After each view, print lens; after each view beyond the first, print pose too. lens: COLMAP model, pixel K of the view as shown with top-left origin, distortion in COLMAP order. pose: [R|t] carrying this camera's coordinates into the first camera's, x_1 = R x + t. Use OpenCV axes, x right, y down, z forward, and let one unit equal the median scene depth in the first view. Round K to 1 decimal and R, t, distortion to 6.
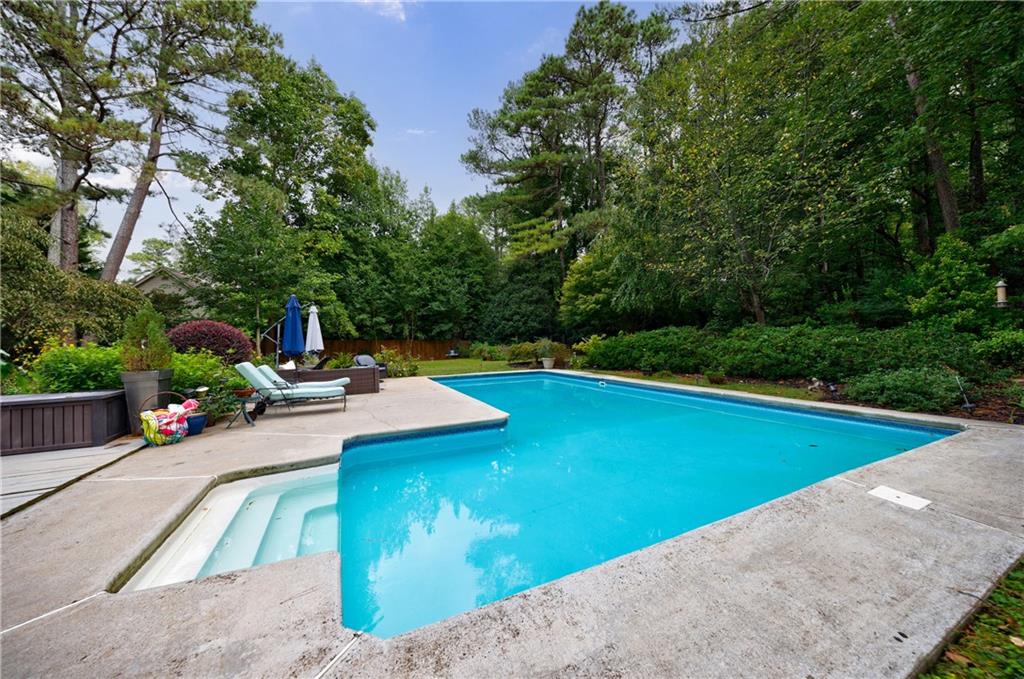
lens RADIAL K [[347.8, 0, 515.8], [0, 347.8, 333.3], [0, 0, 1]] dist [-0.006509, -0.000268]
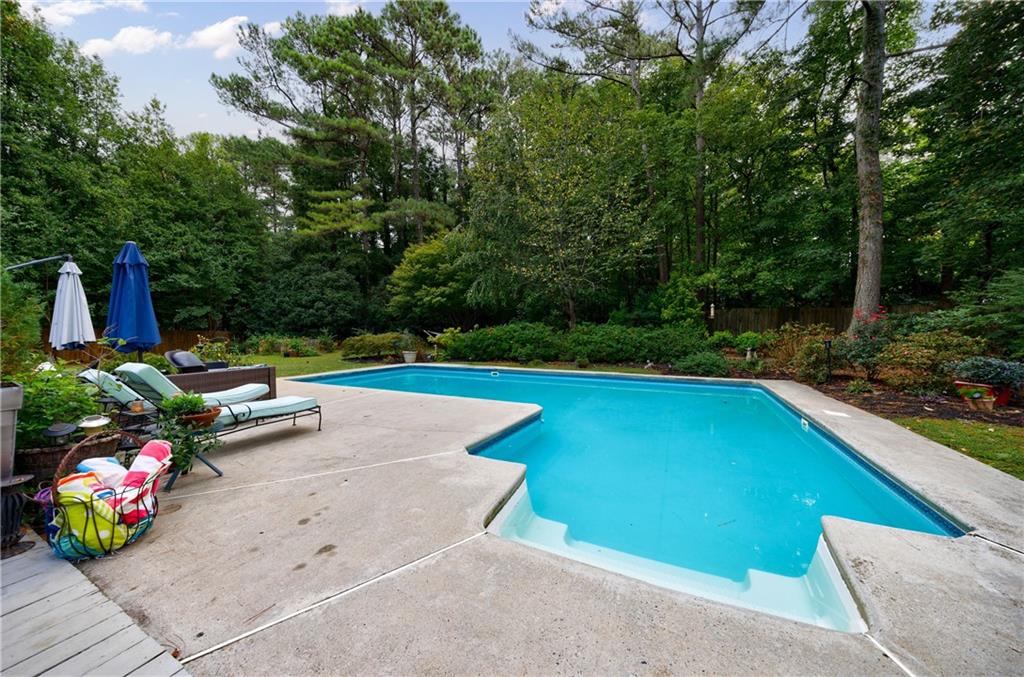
lens RADIAL K [[349.3, 0, 512.2], [0, 349.3, 331.5], [0, 0, 1]] dist [-0.003943, -0.000313]
pose [[0.786441, 0.018867, 0.617377, -0.155793], [-0.025828, 0.999664, 0.002351, 0.005401], [-0.617125, -0.017795, 0.786664, 0.059383]]
